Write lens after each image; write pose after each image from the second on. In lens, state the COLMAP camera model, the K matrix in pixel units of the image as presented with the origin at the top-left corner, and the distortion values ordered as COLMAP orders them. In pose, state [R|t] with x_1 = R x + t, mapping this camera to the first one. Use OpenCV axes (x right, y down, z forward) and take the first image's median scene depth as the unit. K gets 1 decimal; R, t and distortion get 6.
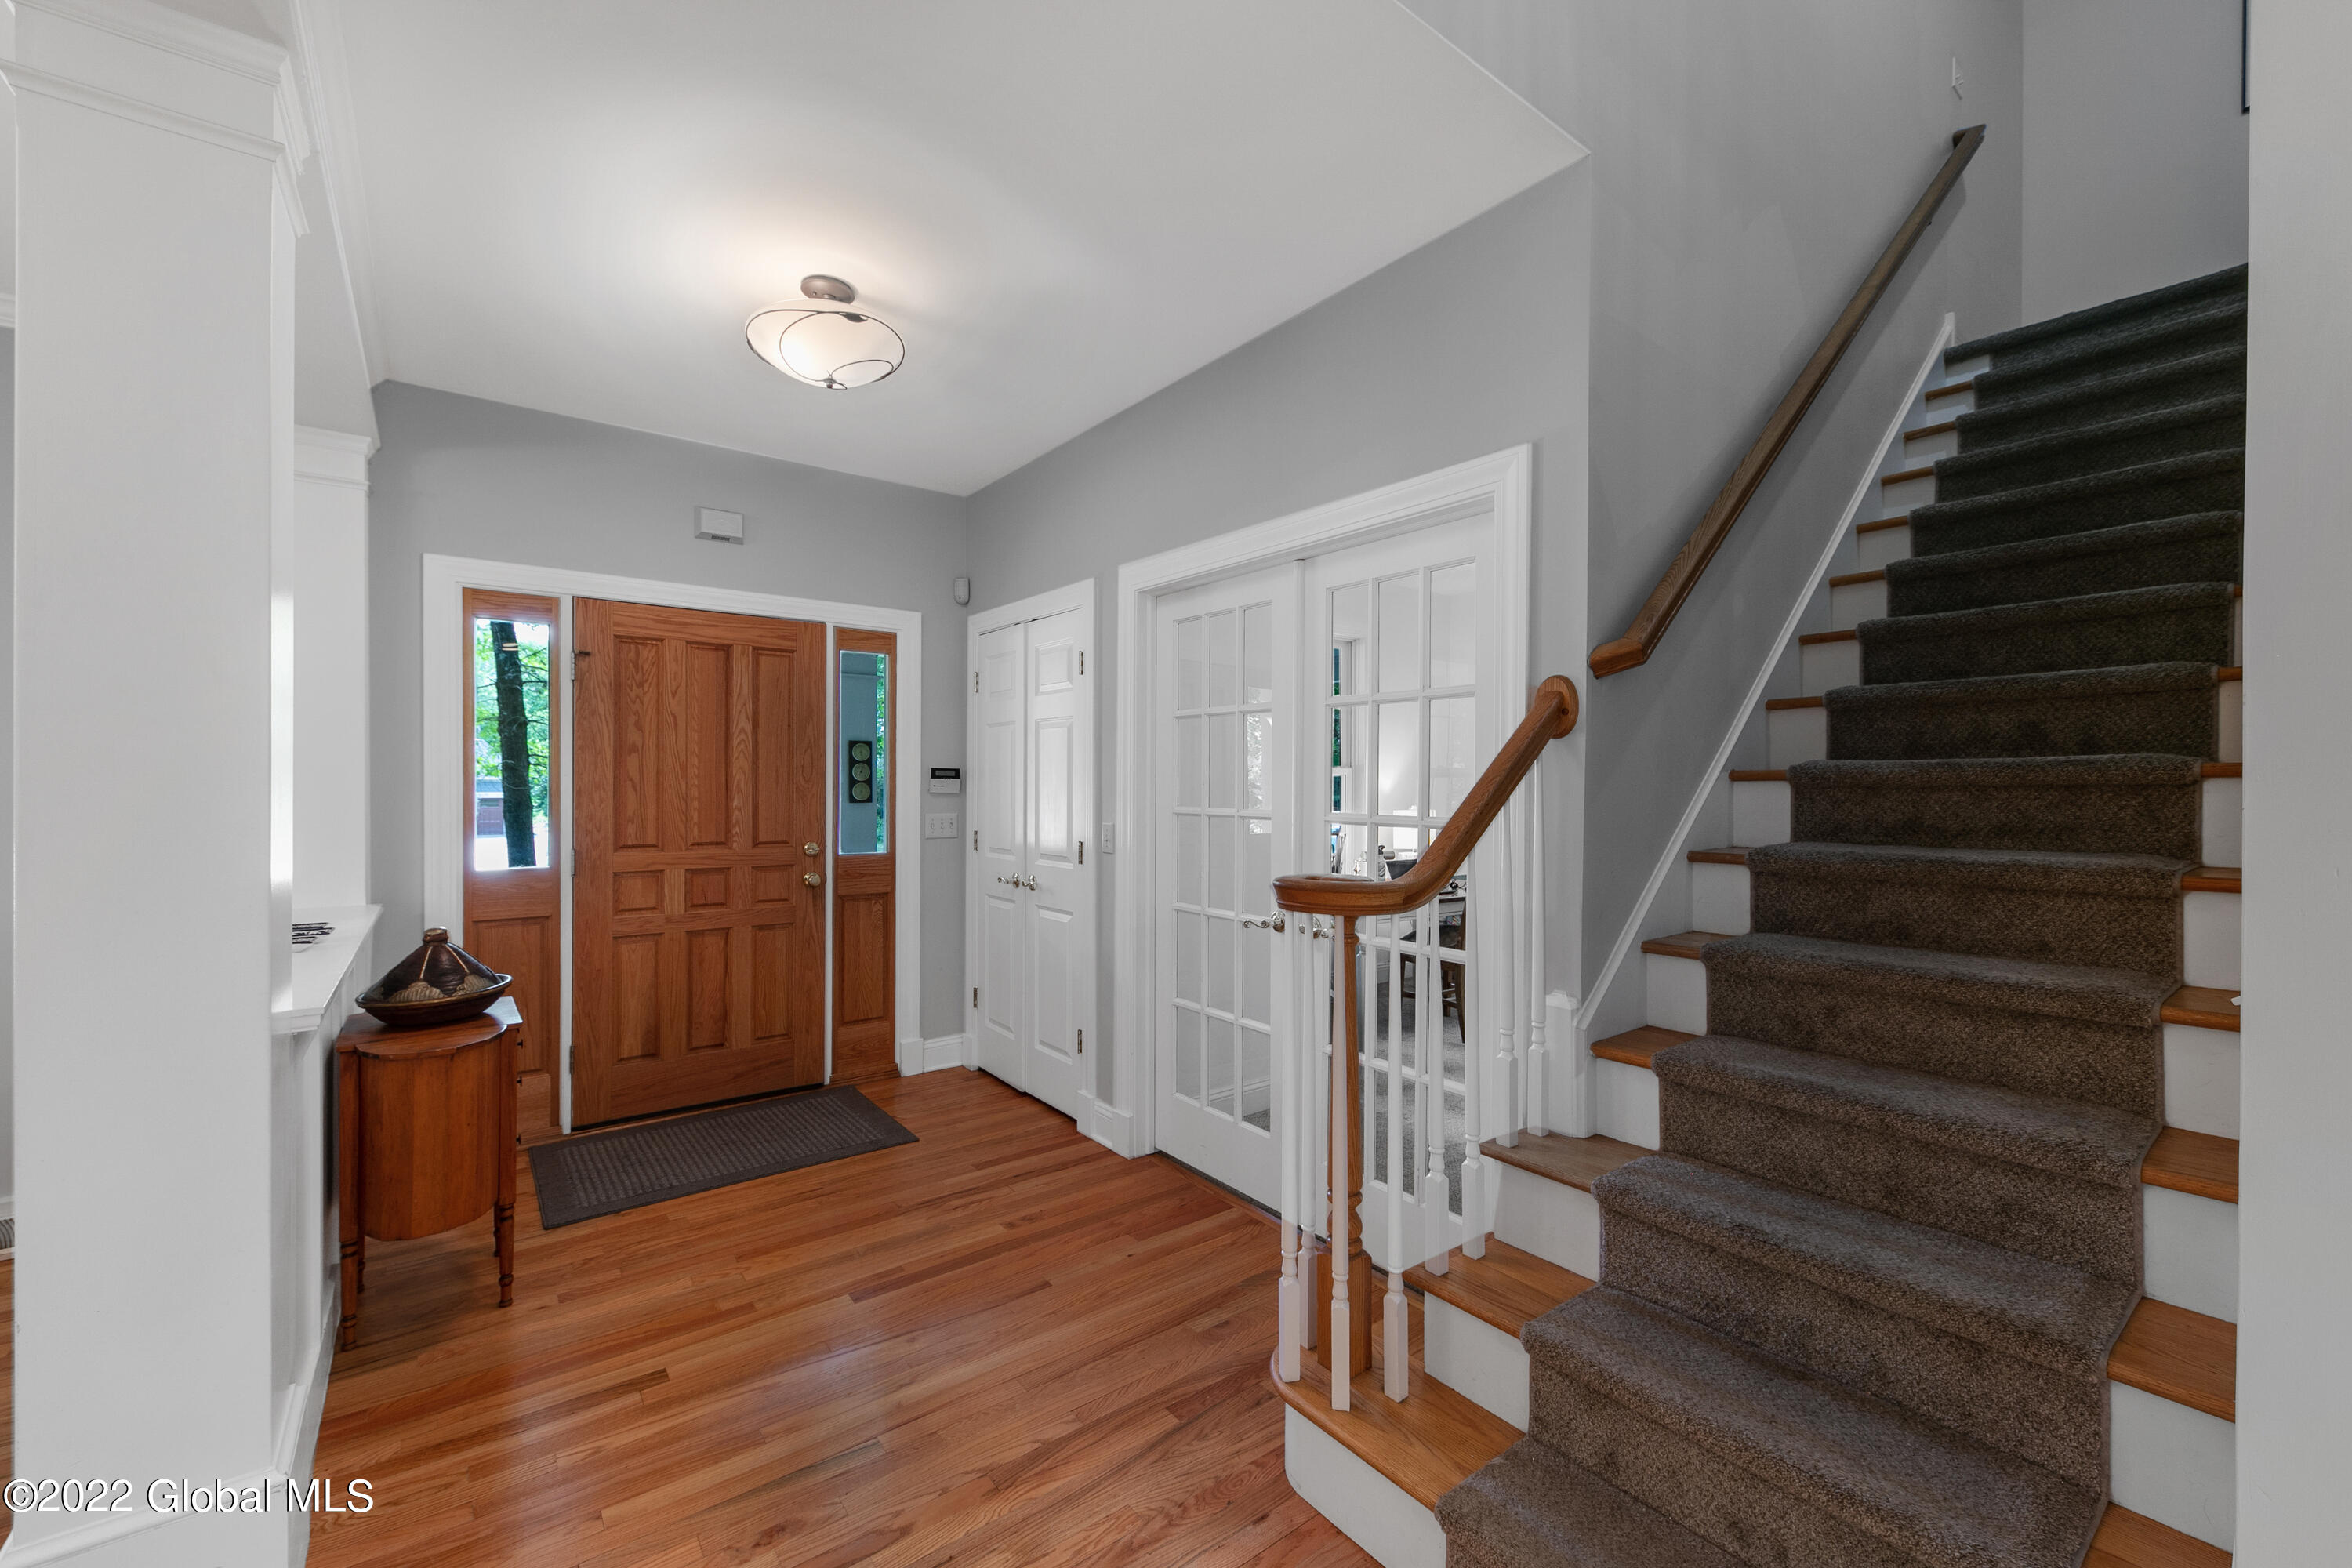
lens RADIAL K [[929.6, 0, 1077.2], [0, 929.6, 780.0], [0, 0, 1]] dist [-0.001586, -0.000035]
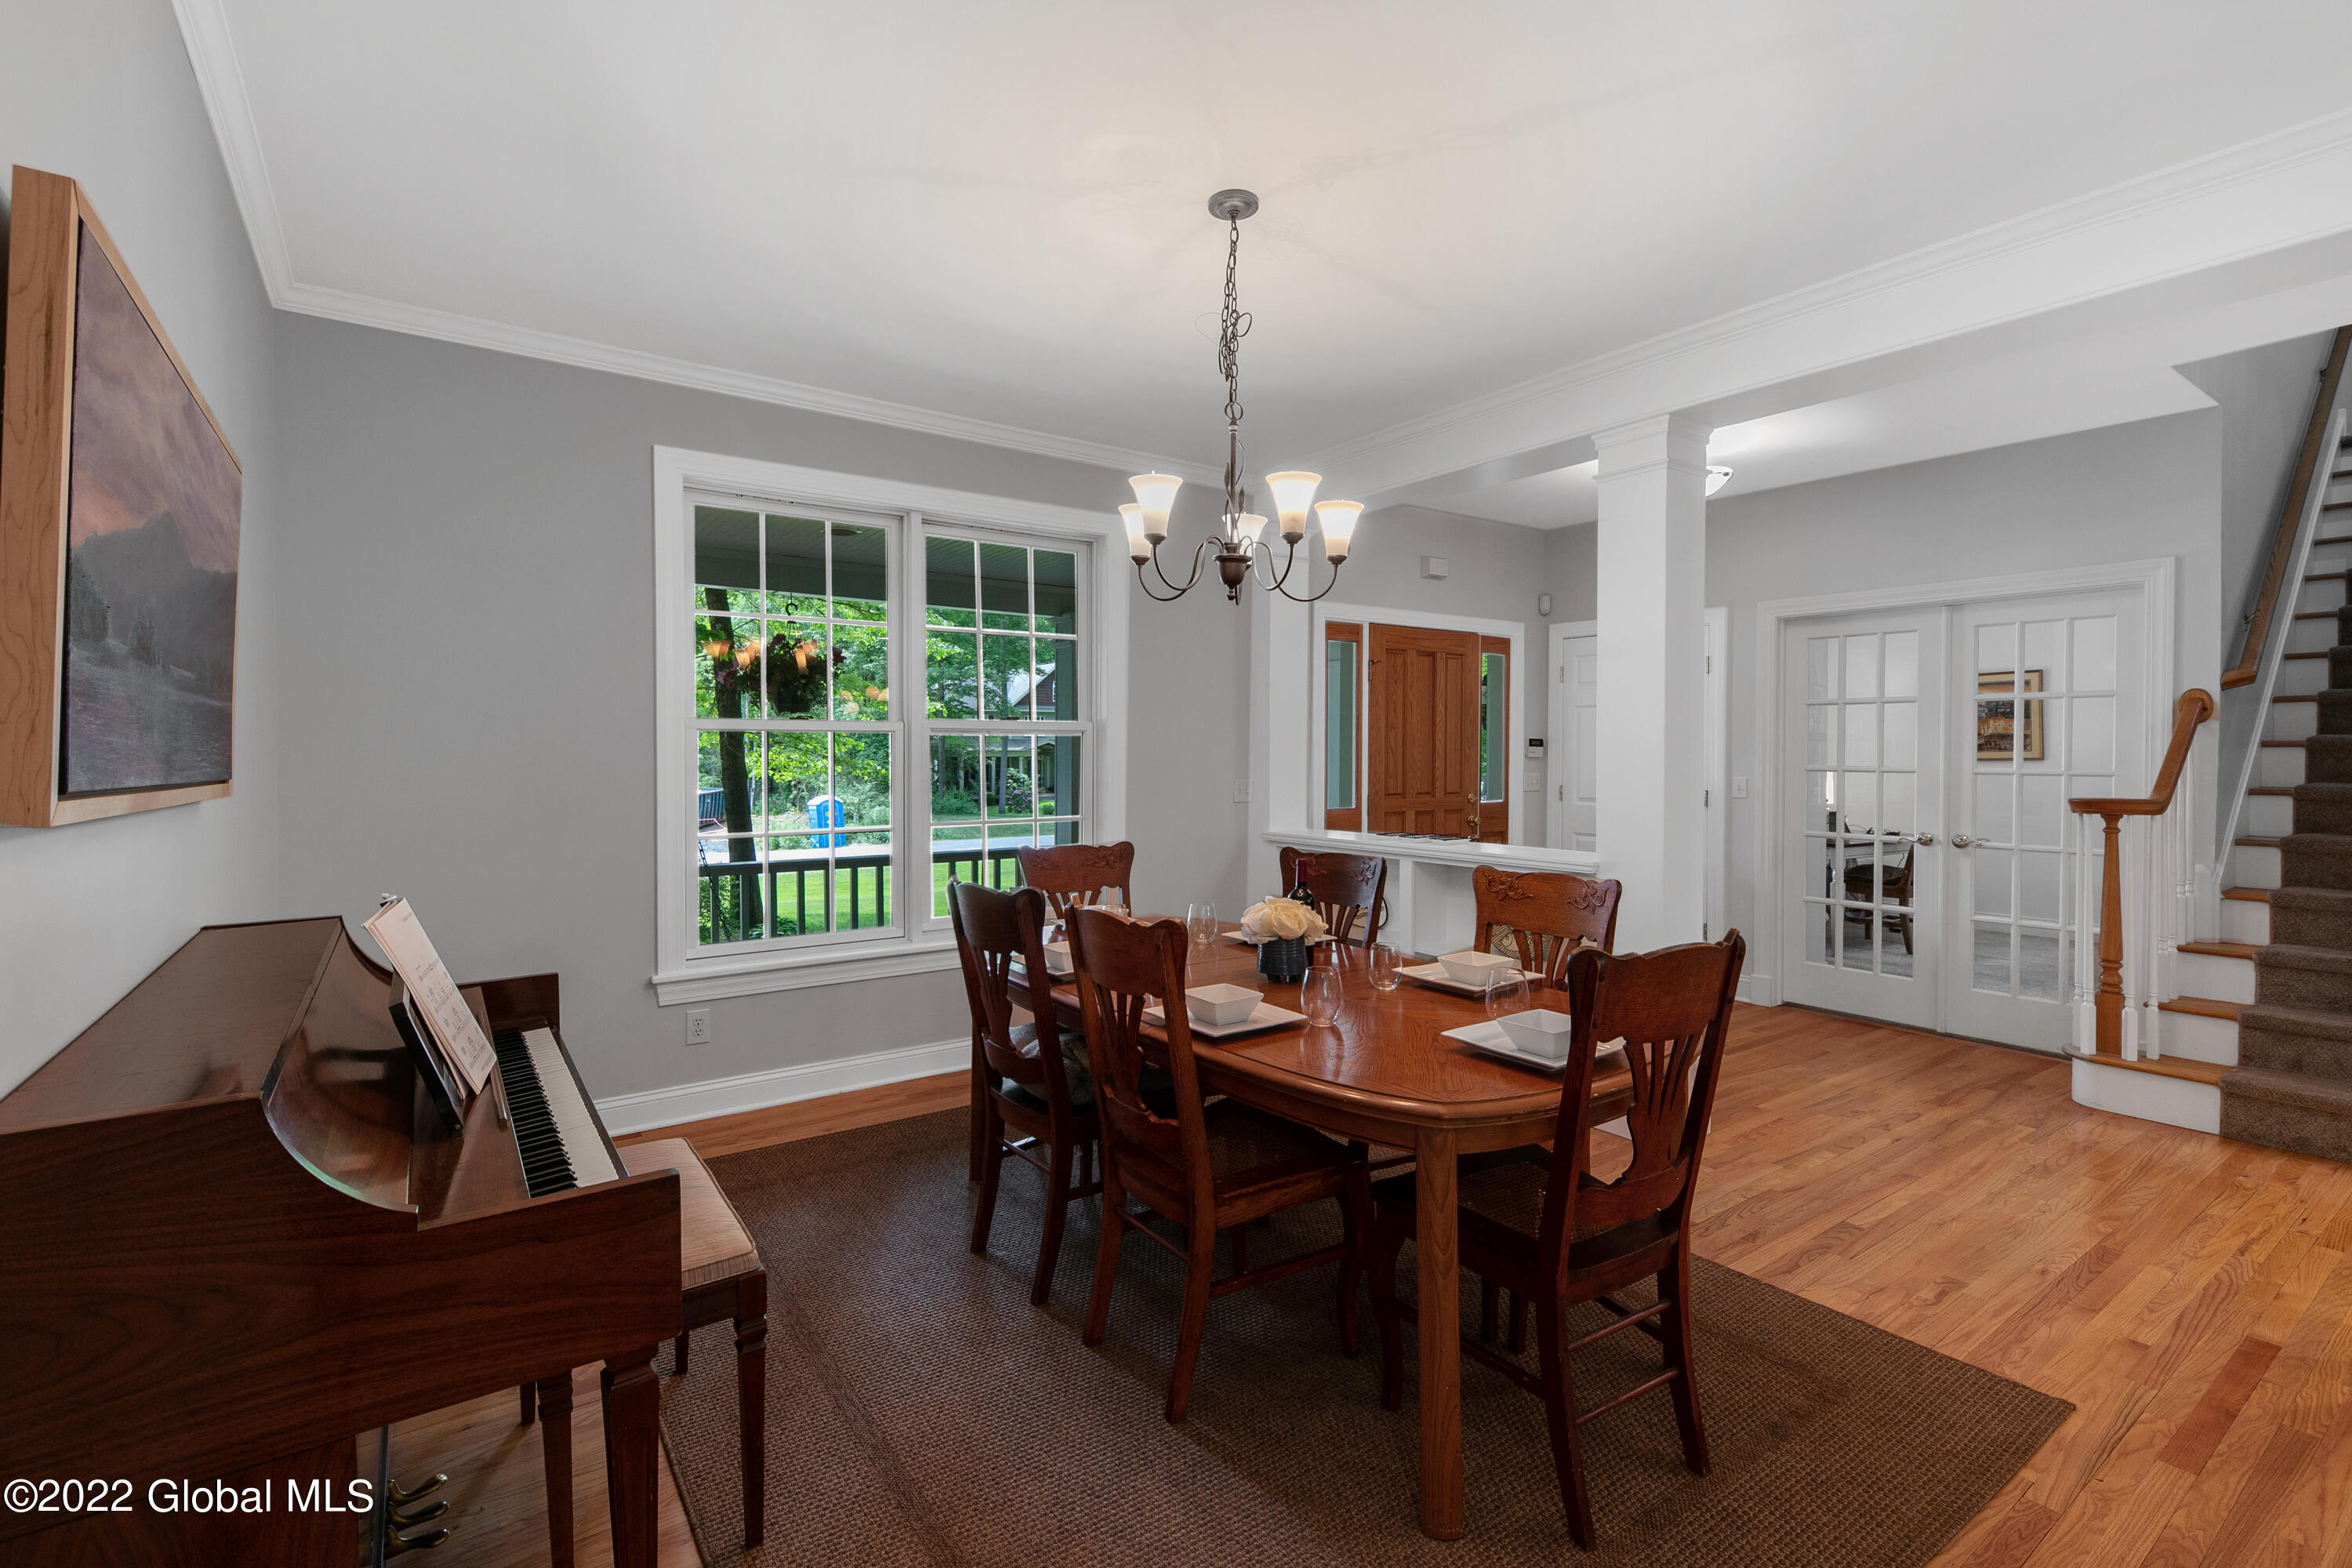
lens RADIAL K [[1080.7, 0, 1039.6], [0, 1080.7, 747.7], [0, 0, 1]] dist [0.004868, -0.000334]
pose [[0.999474, -0.004206, -0.032144, -1.095179], [0.004255, 0.999990, 0.001453, -0.006778], [0.032138, -0.001589, 0.999482, -0.779396]]
